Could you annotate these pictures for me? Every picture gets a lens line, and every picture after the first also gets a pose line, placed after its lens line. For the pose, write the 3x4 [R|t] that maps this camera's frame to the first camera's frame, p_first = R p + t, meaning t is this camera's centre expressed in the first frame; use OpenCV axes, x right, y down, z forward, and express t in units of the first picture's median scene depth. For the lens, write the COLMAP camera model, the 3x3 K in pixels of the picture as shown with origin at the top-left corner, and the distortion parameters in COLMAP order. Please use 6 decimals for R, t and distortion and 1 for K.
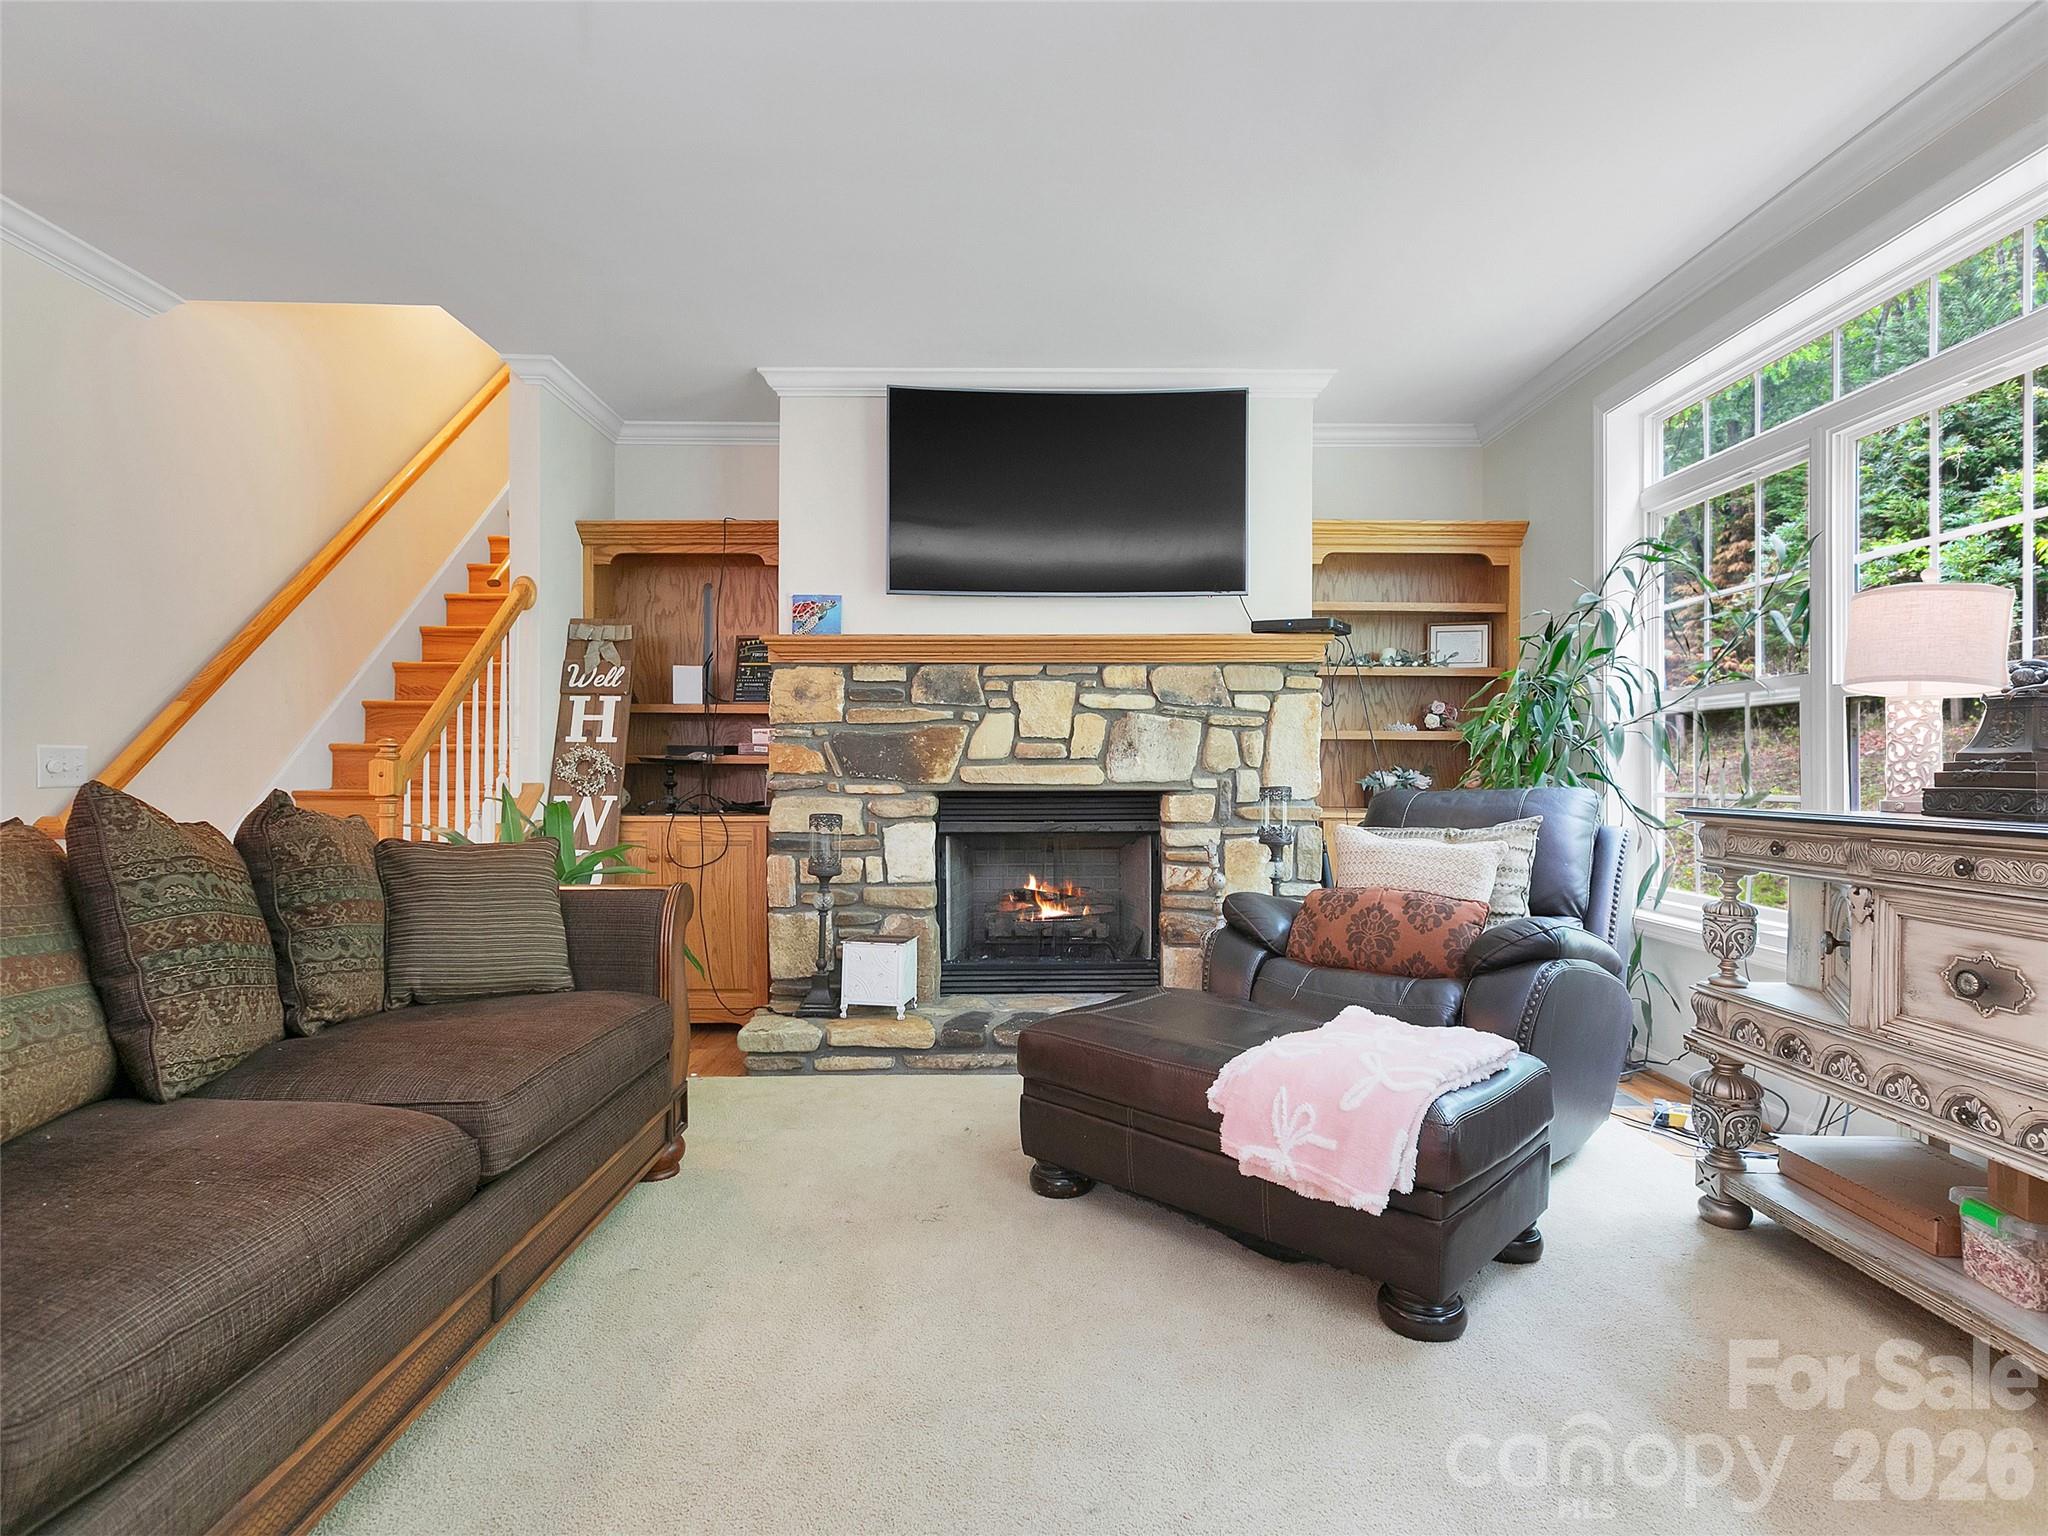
lens RADIAL K [[1031.6, 0, 1063.5], [0, 1031.6, 774.2], [0, 0, 1]] dist [0.002963, 0.000443]
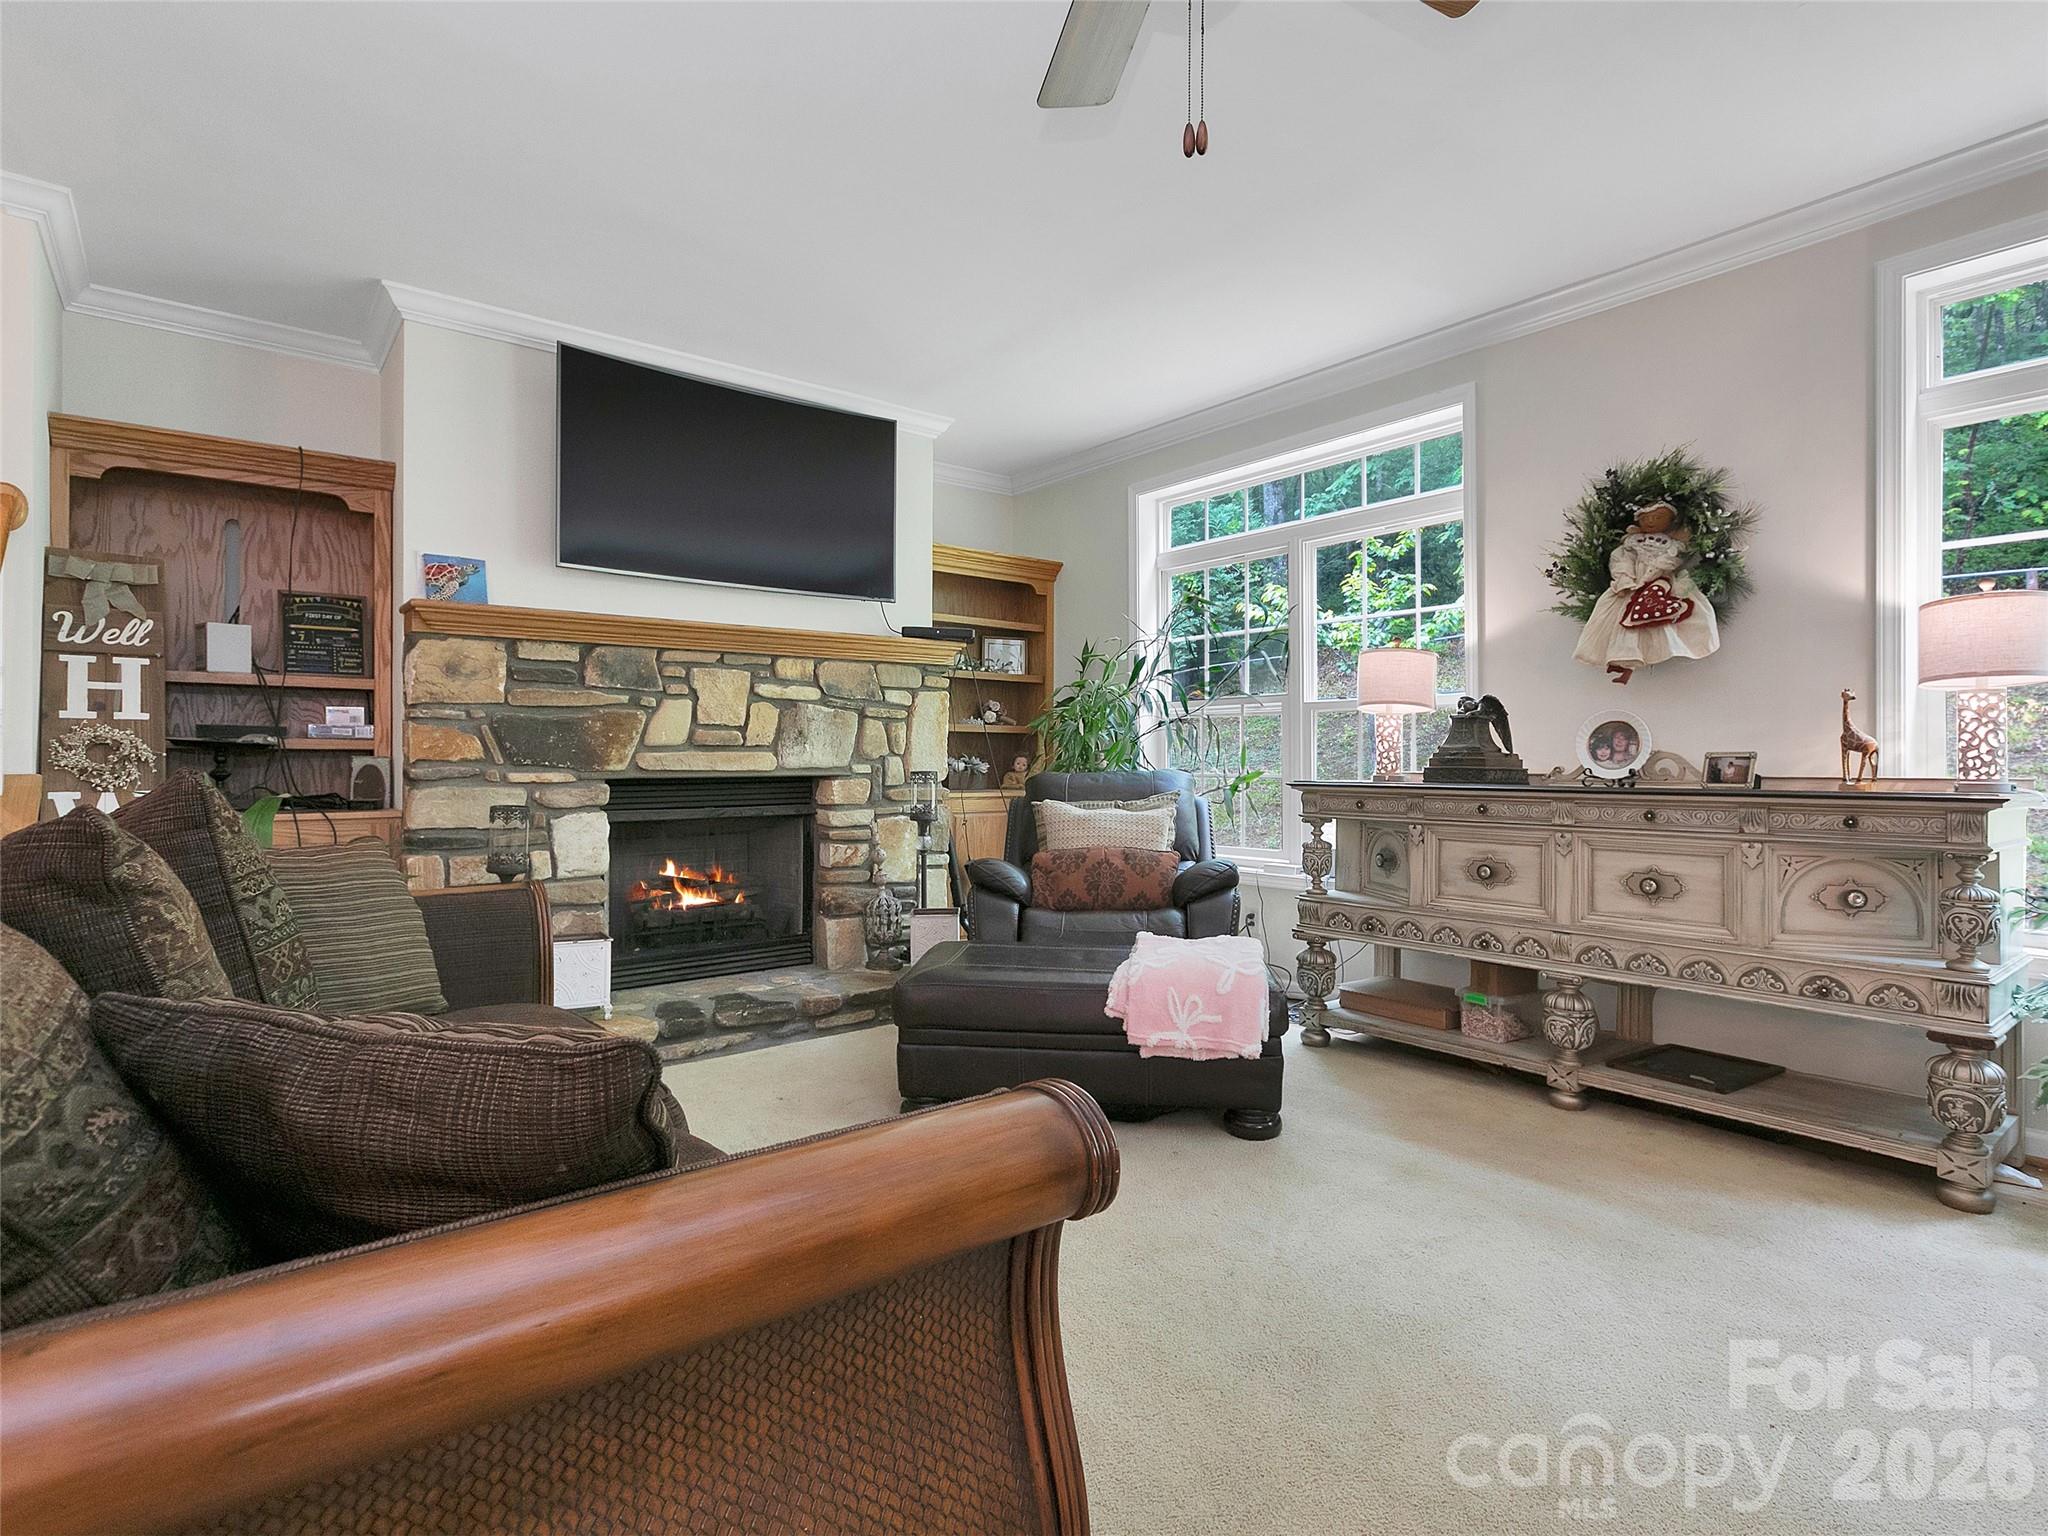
lens RADIAL K [[1017.5, 0, 1024.0], [0, 1017.5, 768.0], [0, 0, 1]] dist [-0.000033, 0.000869]
pose [[0.799458, -0.005889, 0.600693, -0.383015], [0.002524, 0.999976, 0.006443, 0.001317], [-0.600716, -0.003635, 0.799454, 0.018759]]
